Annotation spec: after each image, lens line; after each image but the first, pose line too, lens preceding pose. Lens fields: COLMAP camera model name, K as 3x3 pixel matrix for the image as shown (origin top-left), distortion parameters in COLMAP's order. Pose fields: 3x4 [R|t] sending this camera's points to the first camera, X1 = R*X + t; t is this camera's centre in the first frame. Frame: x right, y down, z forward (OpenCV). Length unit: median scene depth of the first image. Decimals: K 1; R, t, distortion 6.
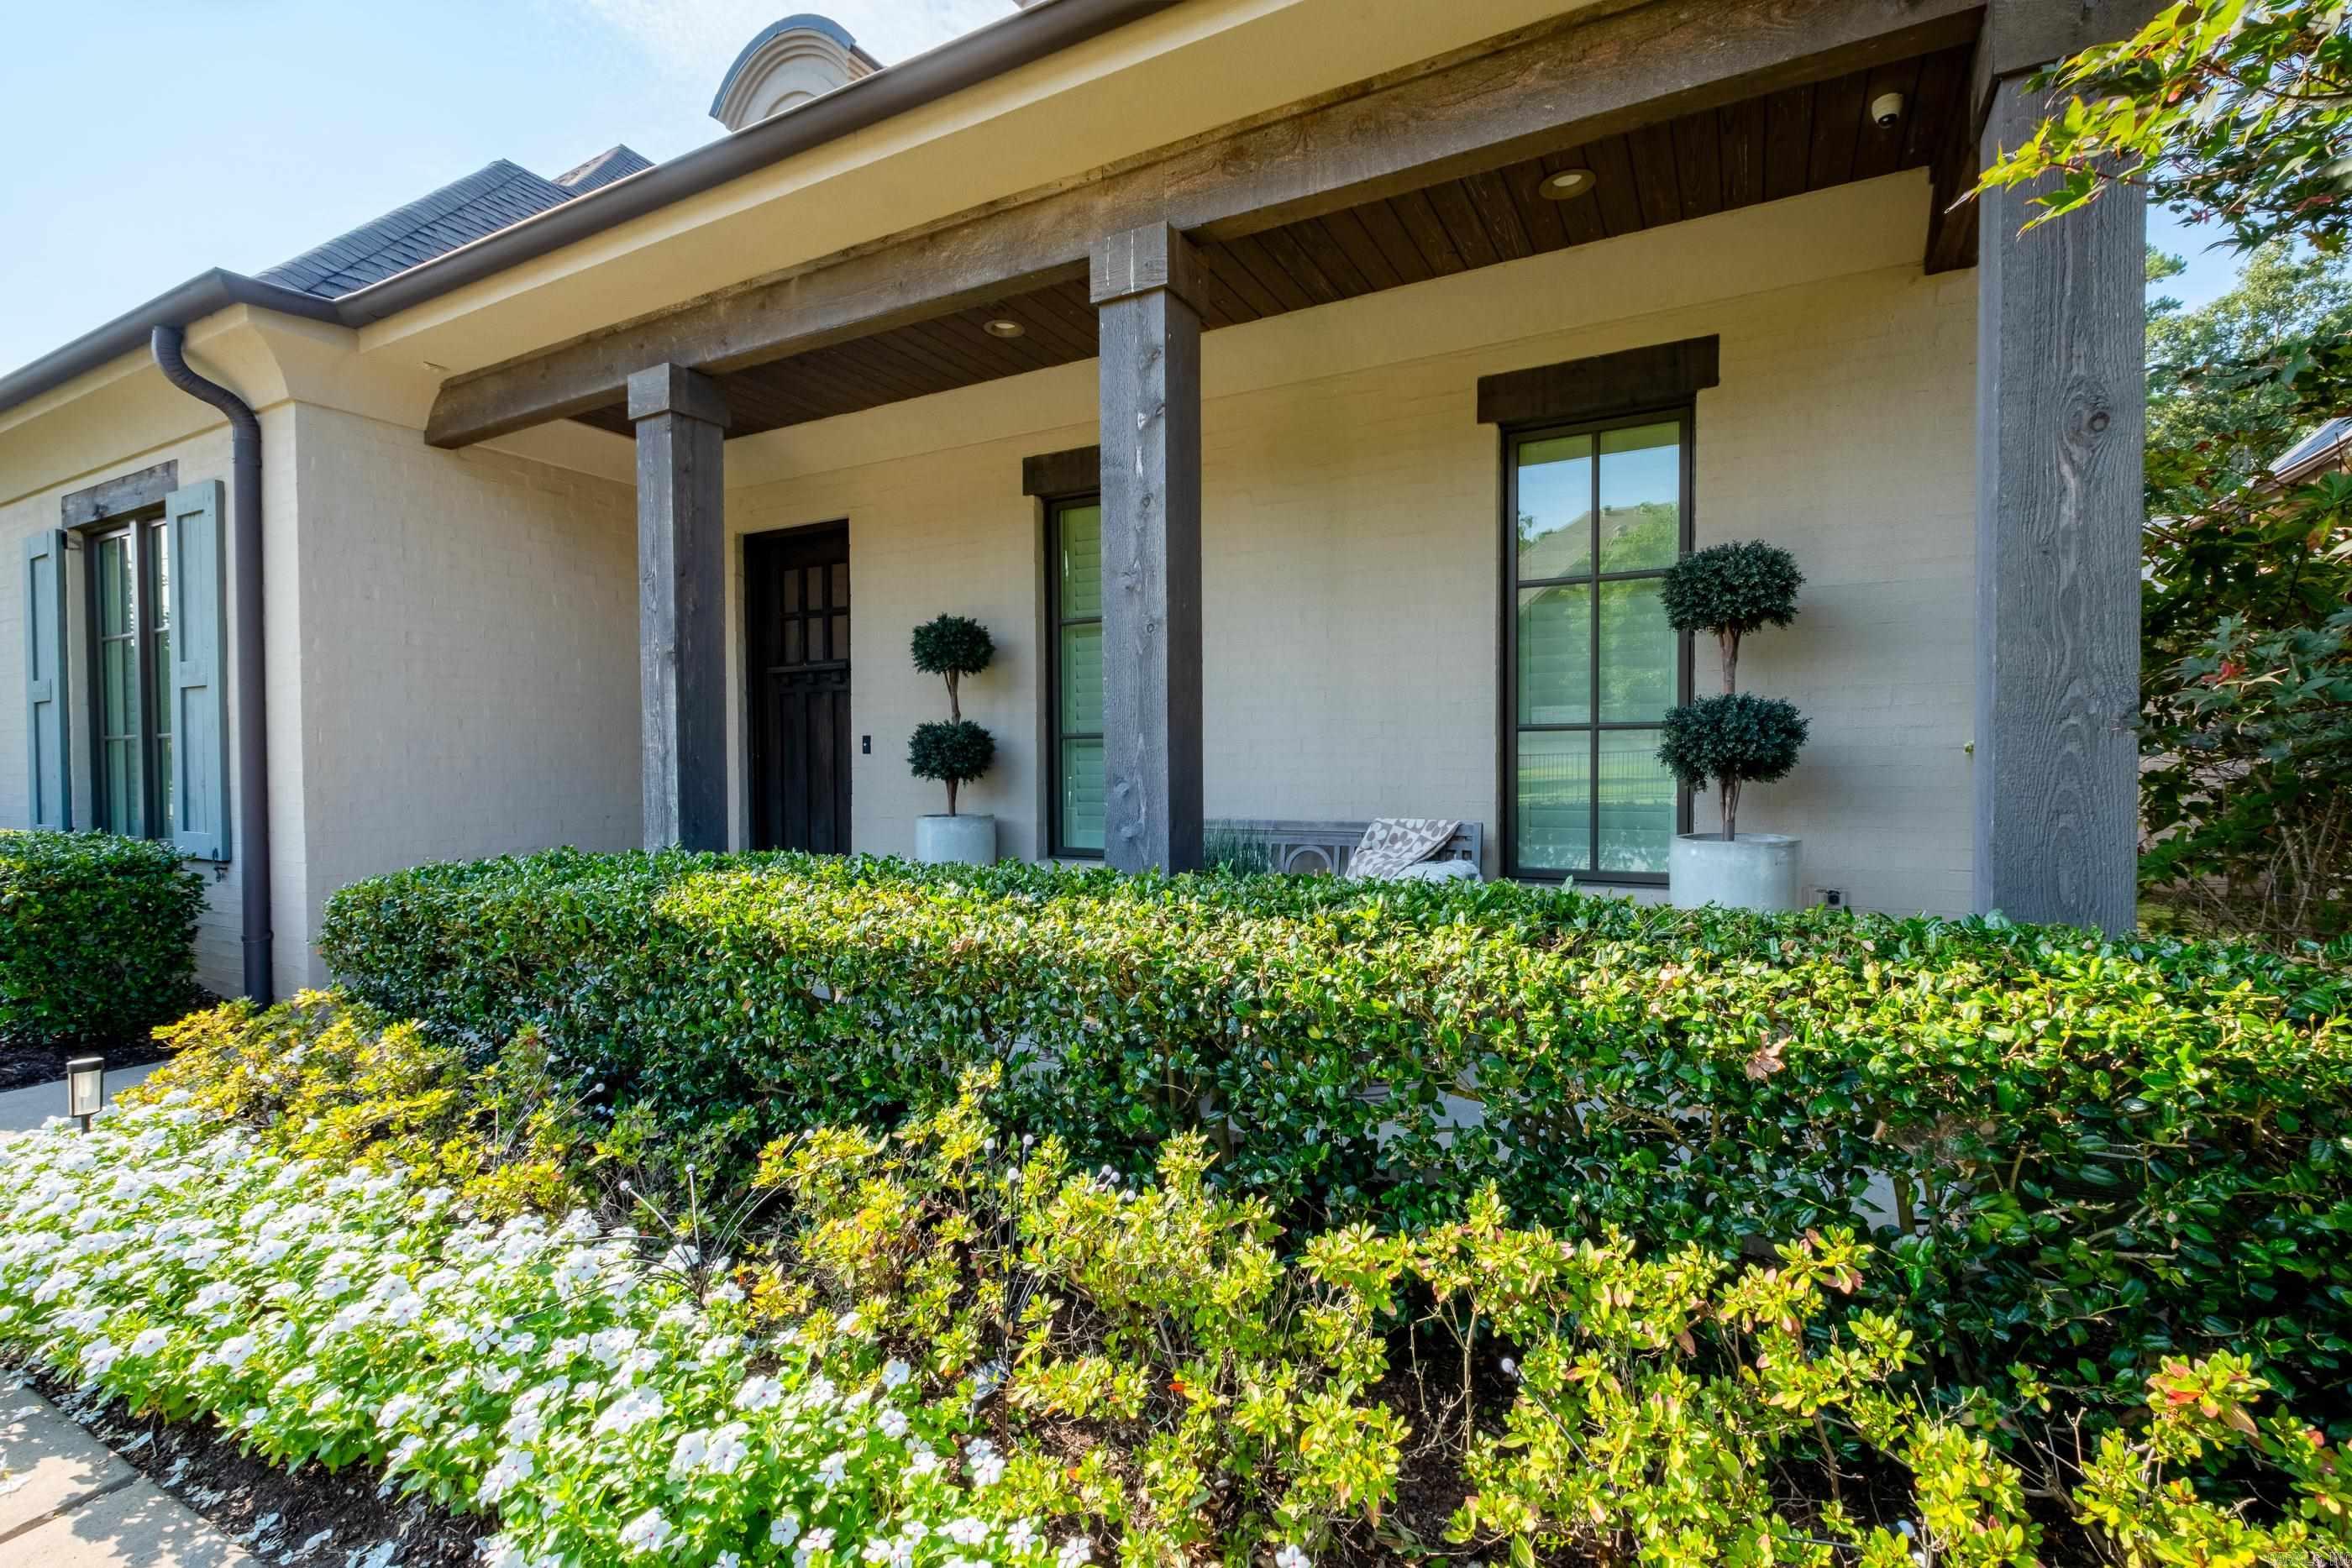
lens RADIAL K [[1037.5, 0, 1171.5], [0, 1037.5, 800.0], [0, 0, 1]] dist [0.002279, 0.000272]
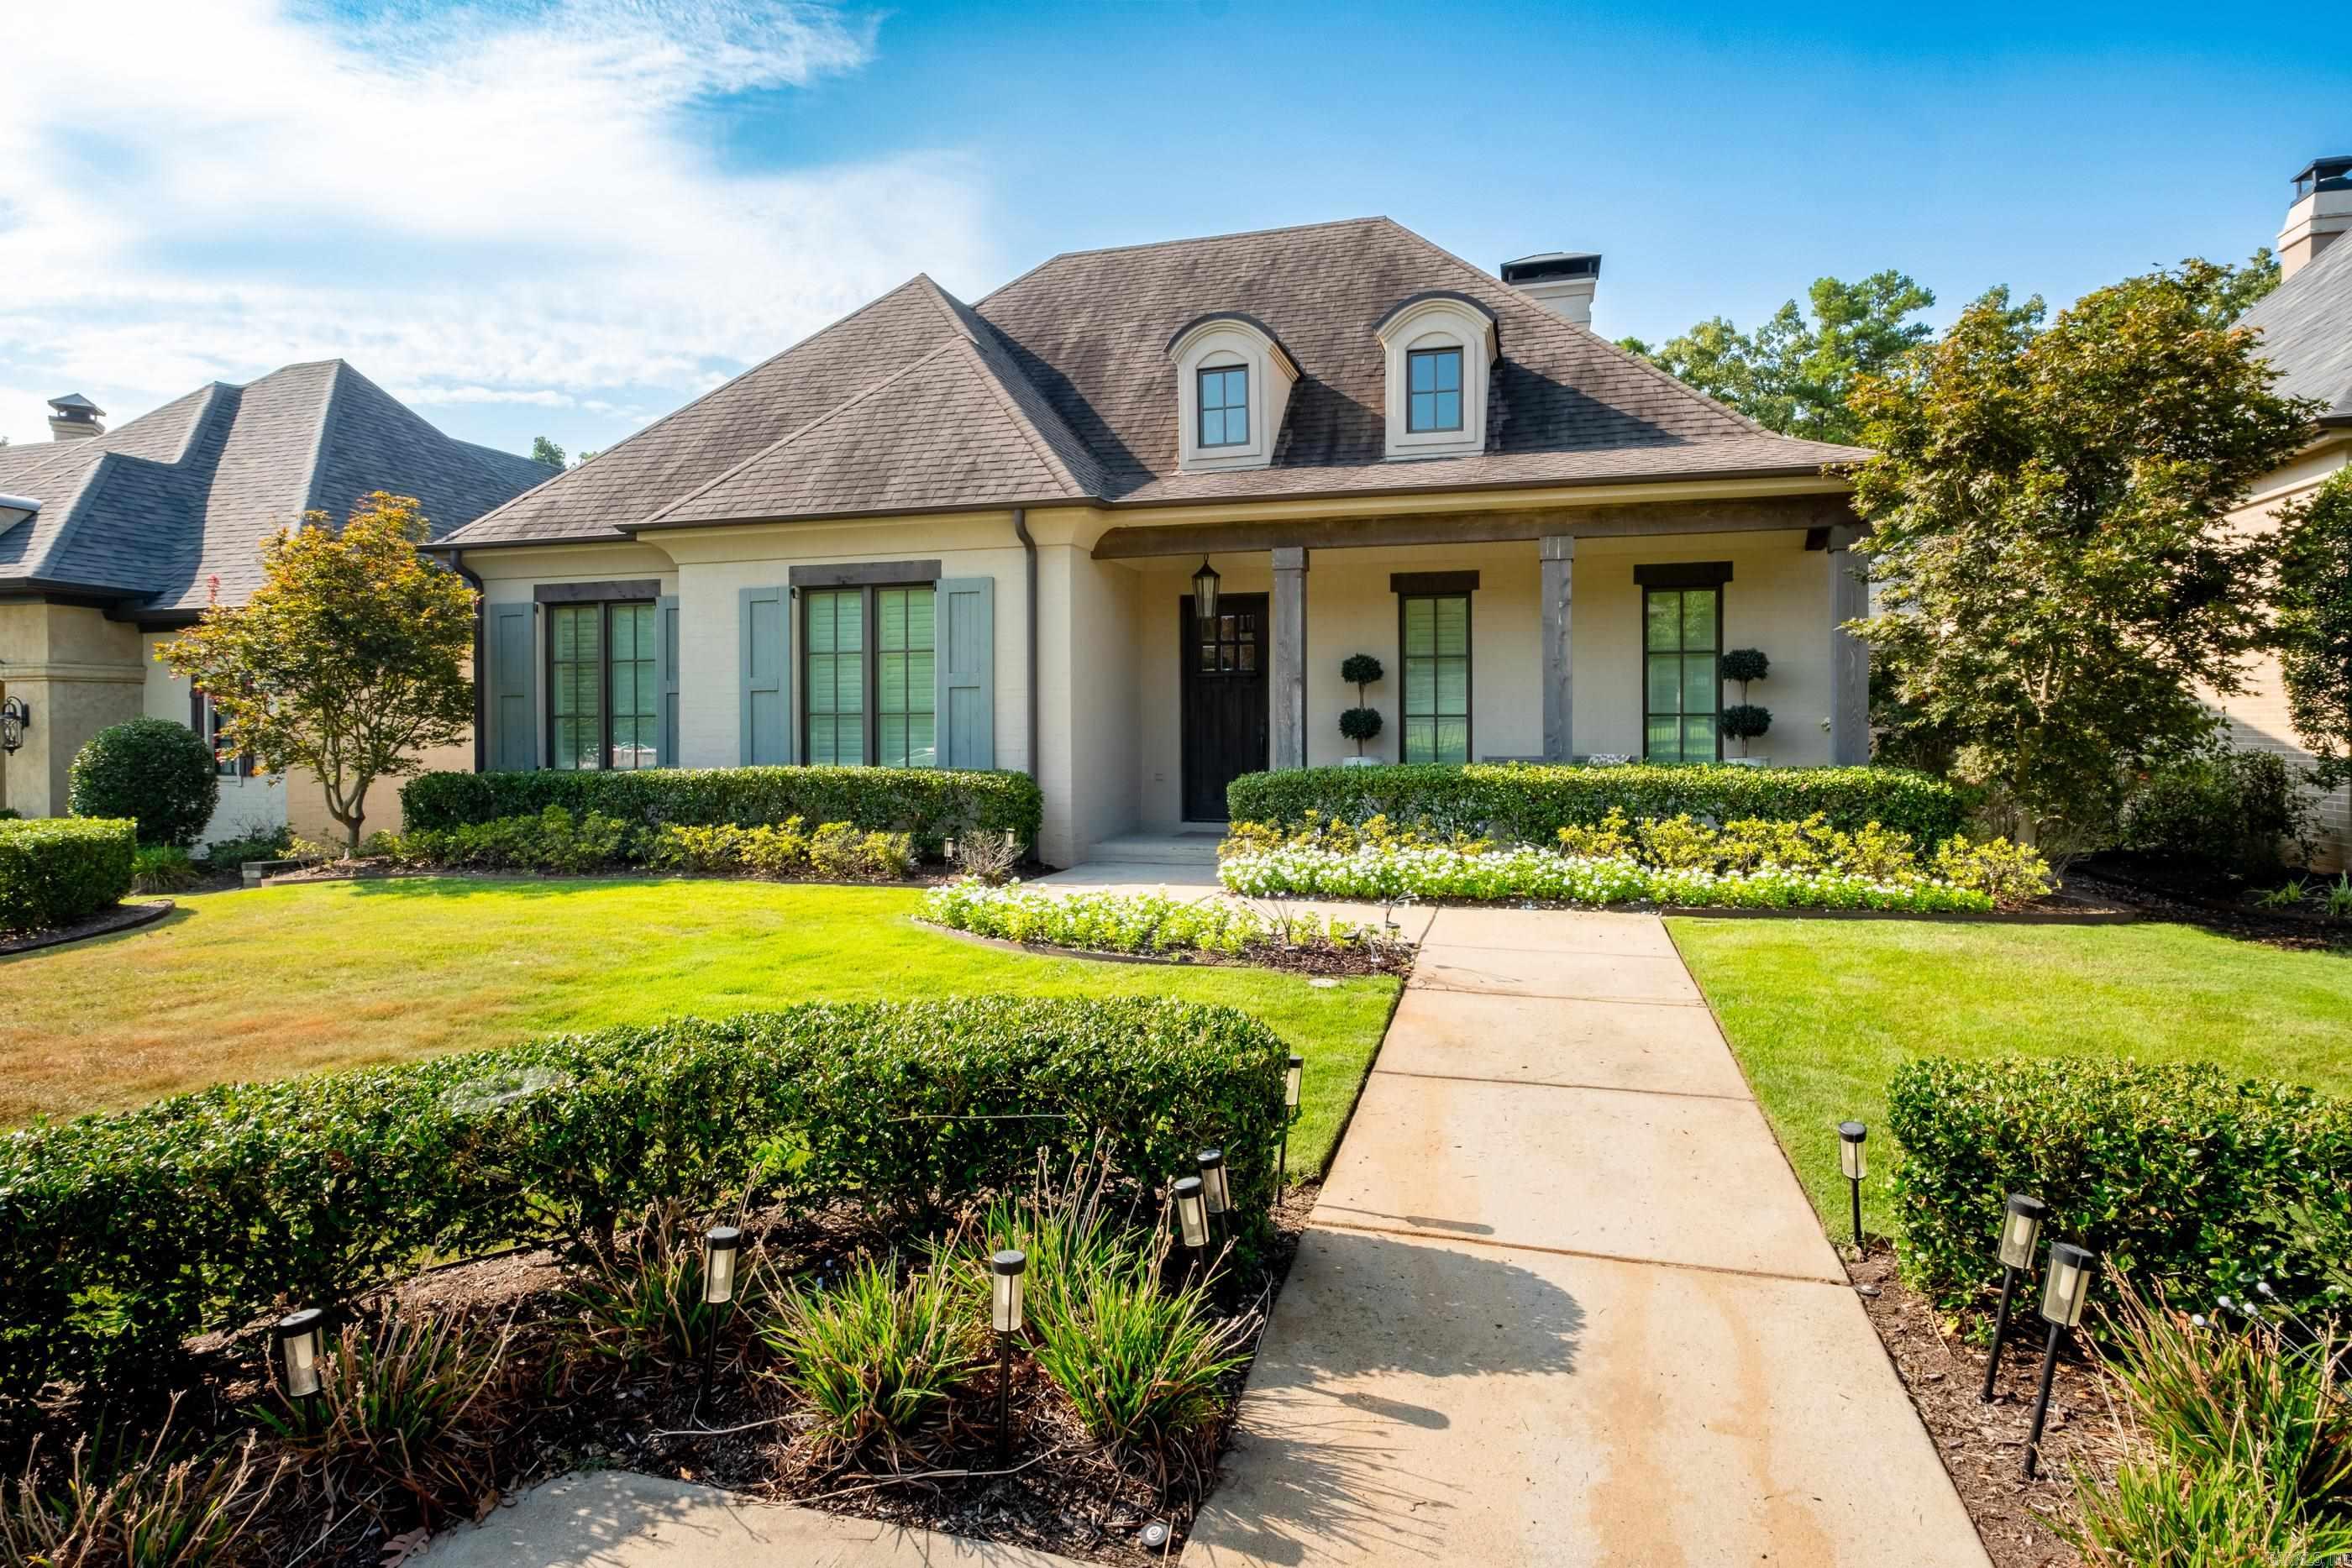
lens RADIAL K [[1283.5, 0, 1177.8], [0, 1283.5, 767.7], [0, 0, 1]] dist [-0.002280, -0.000108]
pose [[0.974186, -0.003326, 0.225722, -1.328579], [0.005505, 0.999944, -0.009025, 0.066284], [-0.225679, 0.010034, 0.974150, -1.537283]]
